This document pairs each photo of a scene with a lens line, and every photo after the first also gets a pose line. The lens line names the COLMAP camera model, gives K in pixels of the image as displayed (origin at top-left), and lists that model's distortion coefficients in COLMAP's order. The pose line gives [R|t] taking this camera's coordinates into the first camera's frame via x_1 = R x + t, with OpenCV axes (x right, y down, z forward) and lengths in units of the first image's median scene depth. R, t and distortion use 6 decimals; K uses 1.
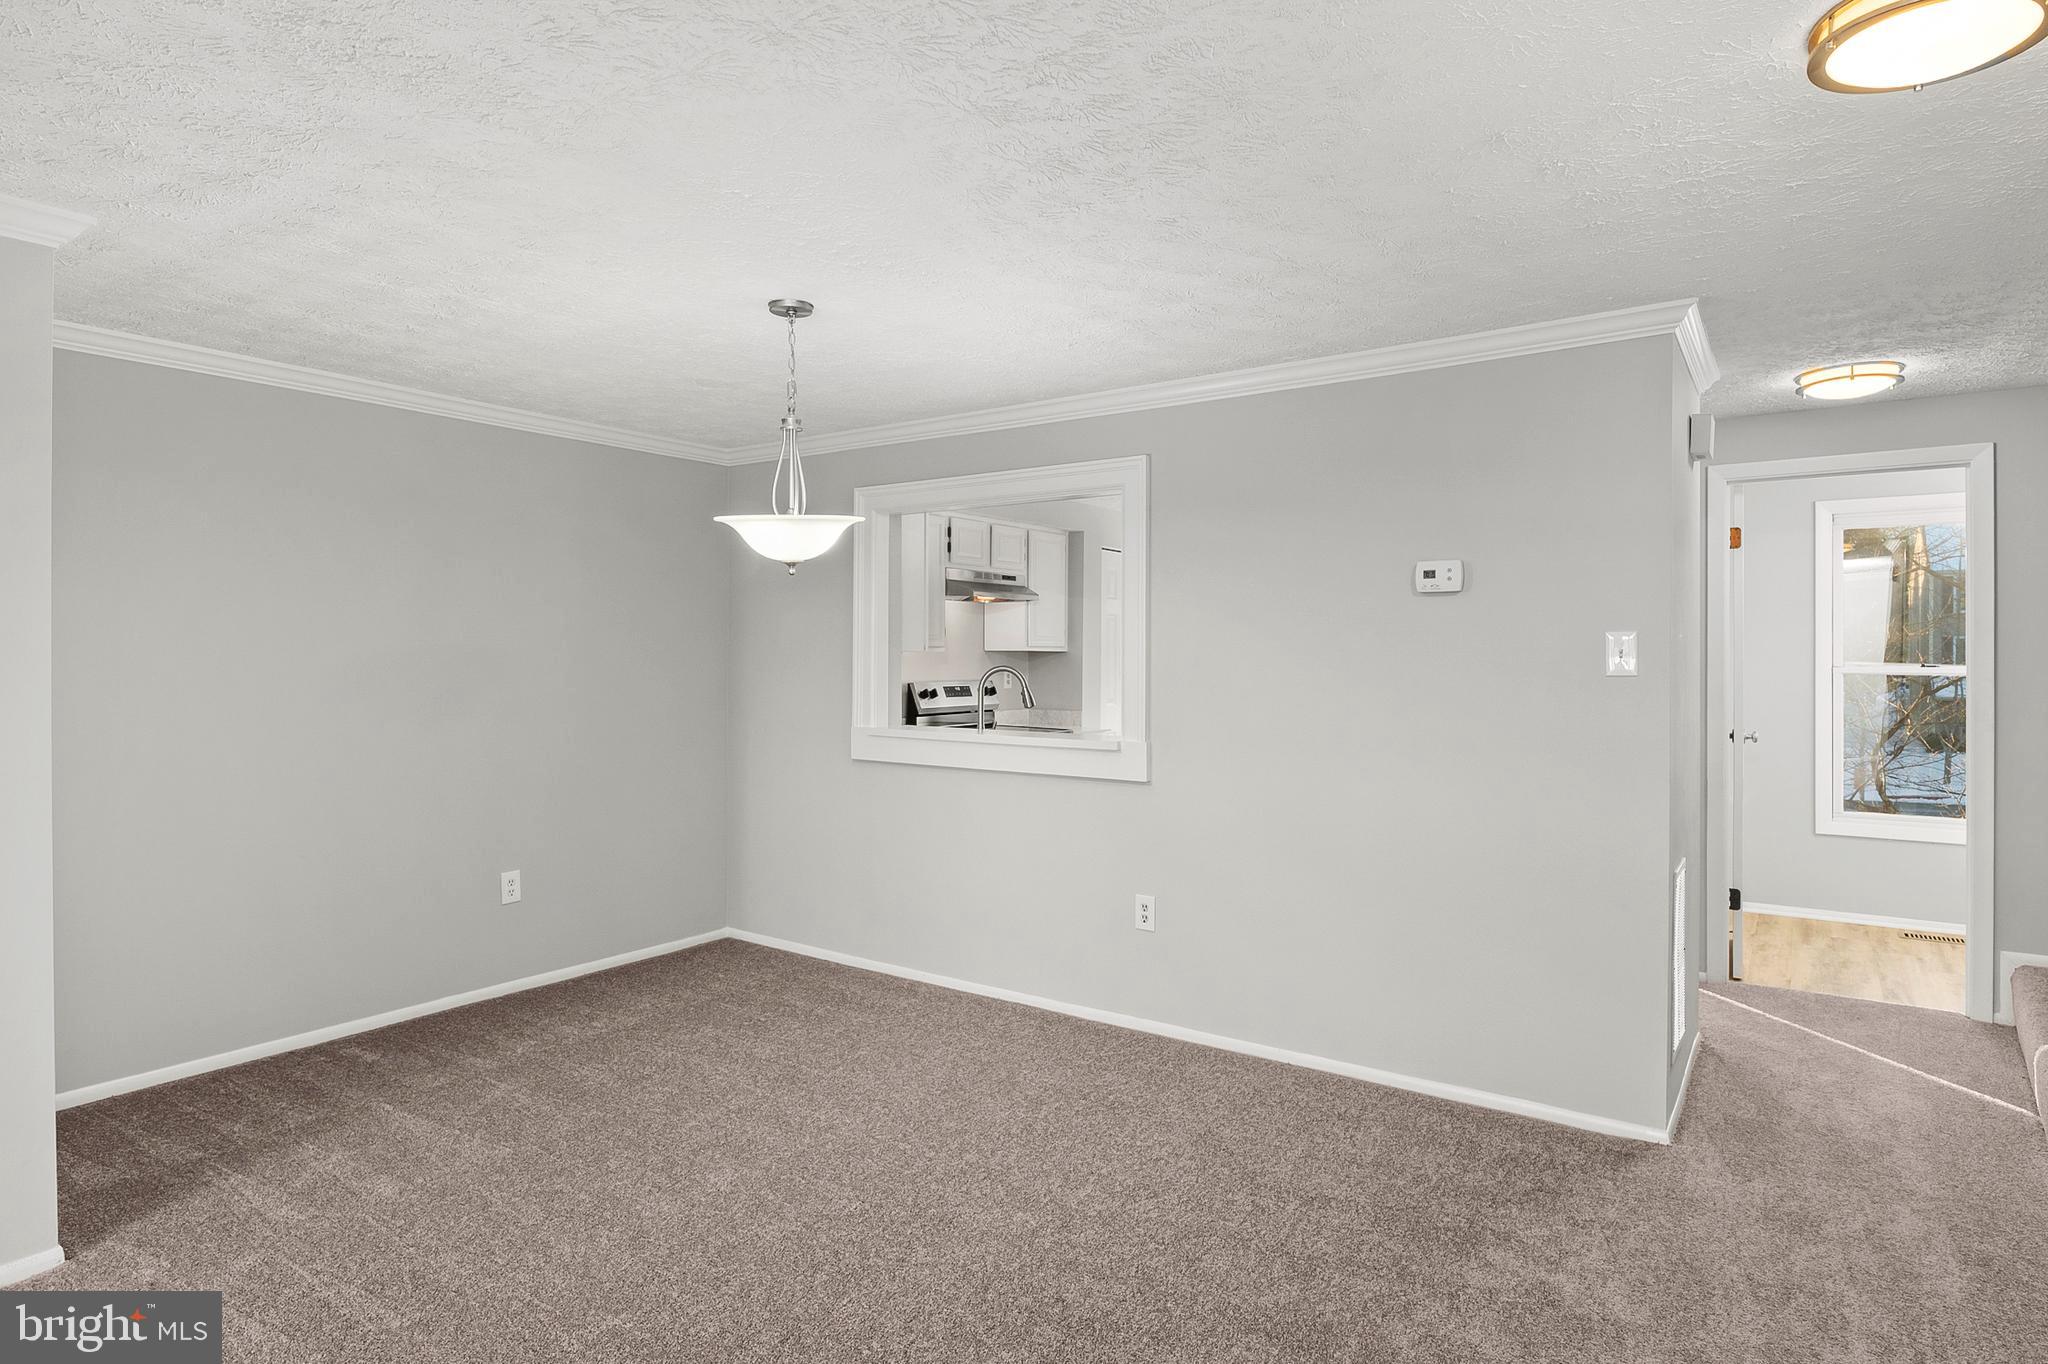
lens RADIAL K [[1109.7, 0, 1012.1], [0, 1109.7, 644.7], [0, 0, 1]] dist [-0.011573, -0.000543]
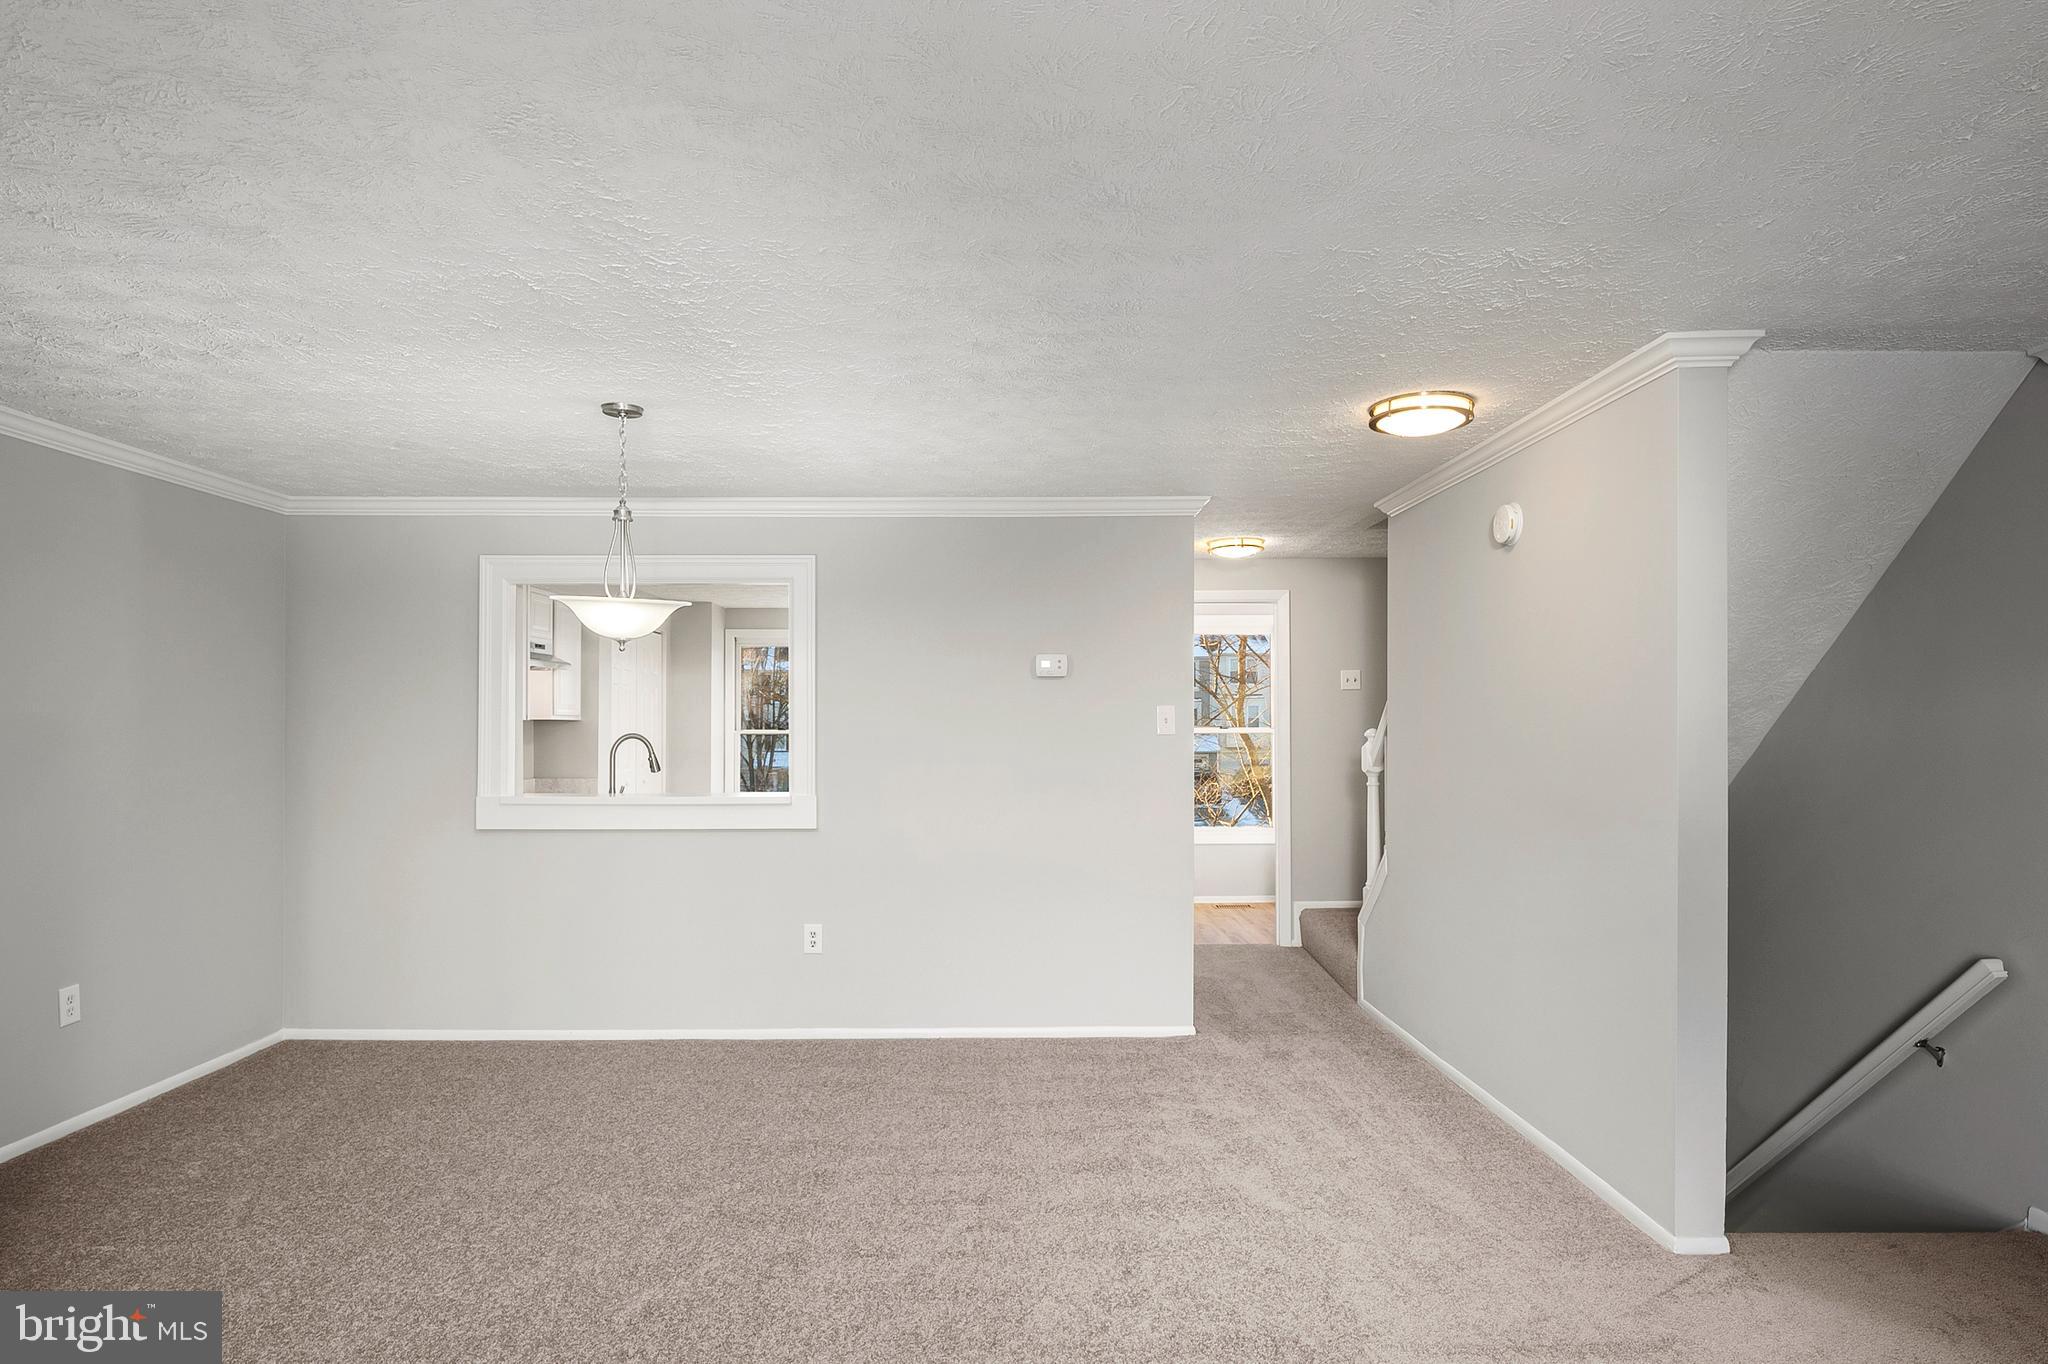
lens RADIAL K [[1109.7, 0, 1026.6], [0, 1109.7, 693.6], [0, 0, 1]] dist [-0.011573, -0.000543]
pose [[0.807211, 0.011898, 0.590143, -0.401087], [-0.001568, 0.999837, -0.018012, -0.000606], [-0.590261, 0.013614, 0.807098, -0.099773]]
